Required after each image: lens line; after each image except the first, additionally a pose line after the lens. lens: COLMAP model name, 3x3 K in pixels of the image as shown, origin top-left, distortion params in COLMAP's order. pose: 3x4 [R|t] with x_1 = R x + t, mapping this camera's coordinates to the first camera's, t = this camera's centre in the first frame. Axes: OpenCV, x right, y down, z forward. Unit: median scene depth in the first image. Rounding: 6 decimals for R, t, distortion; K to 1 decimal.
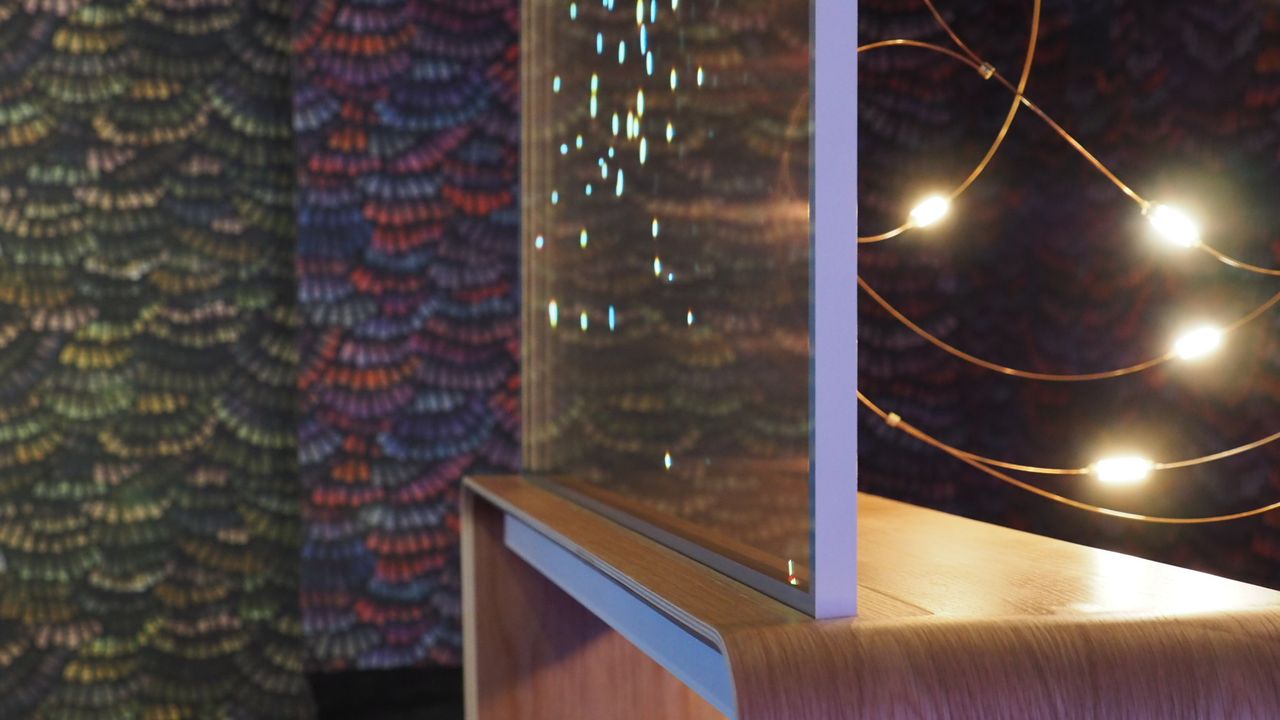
lens RADIAL K [[2451.2, 0, 635.5], [0, 2451.2, 361.0], [0, 0, 1]] dist [0.069491, 0.000000]
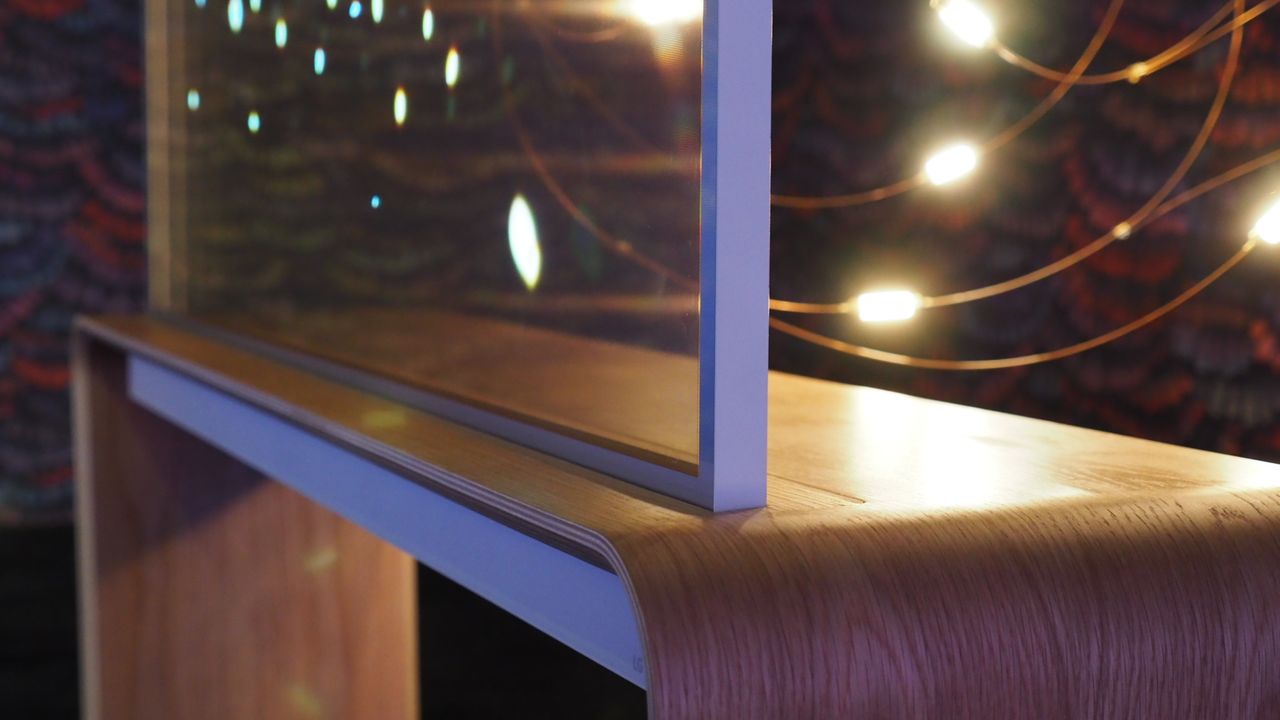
lens RADIAL K [[2451.2, 0, 635.1], [0, 2451.2, 366.8], [0, 0, 1]] dist [0.069491, 0.000000]
pose [[0.981947, -0.009786, 0.188905, -0.024233], [-0.003500, 0.997550, 0.069870, 0.002420], [-0.189126, -0.069269, 0.979507, 0.074190]]
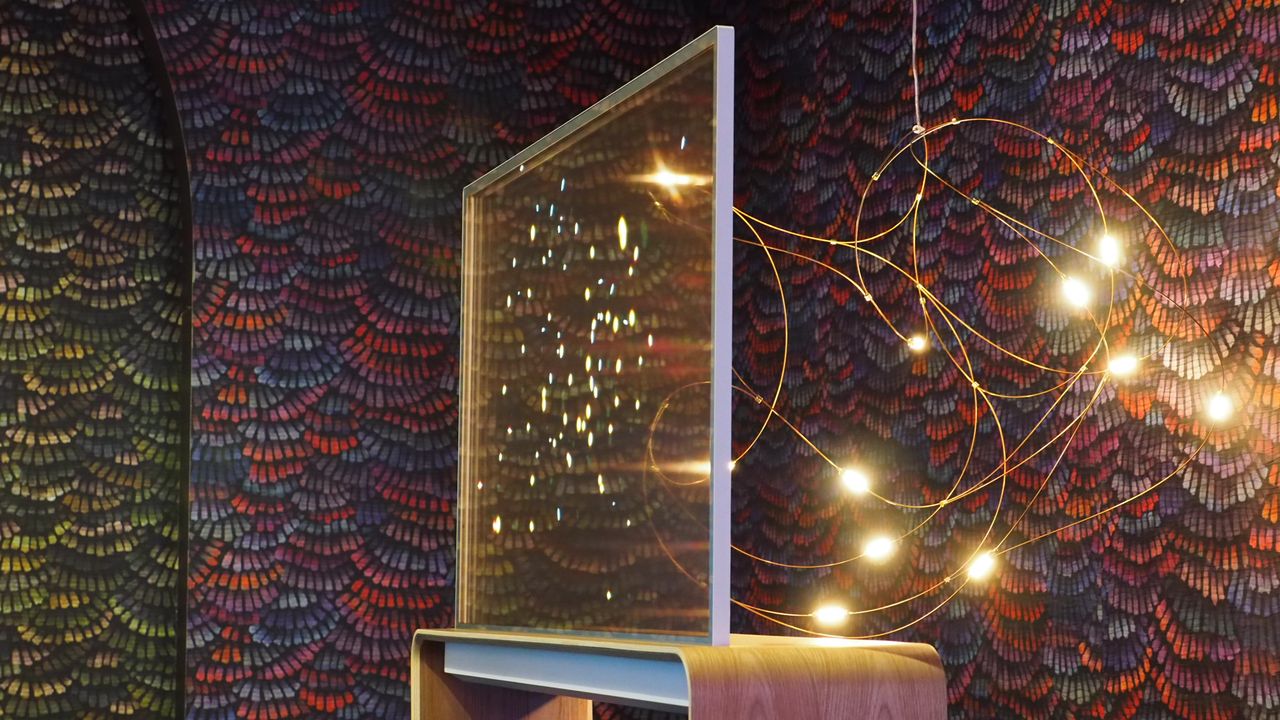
lens RADIAL K [[2801.4, 0, 639.3], [0, 2801.4, 357.2], [0, 0, 1]] dist [0.178133, 0.000000]
pose [[0.991031, 0.022202, 0.131772, -0.099968], [-0.010274, 0.995842, -0.090517, 0.021244], [-0.133234, 0.088351, 0.987139, -0.484935]]
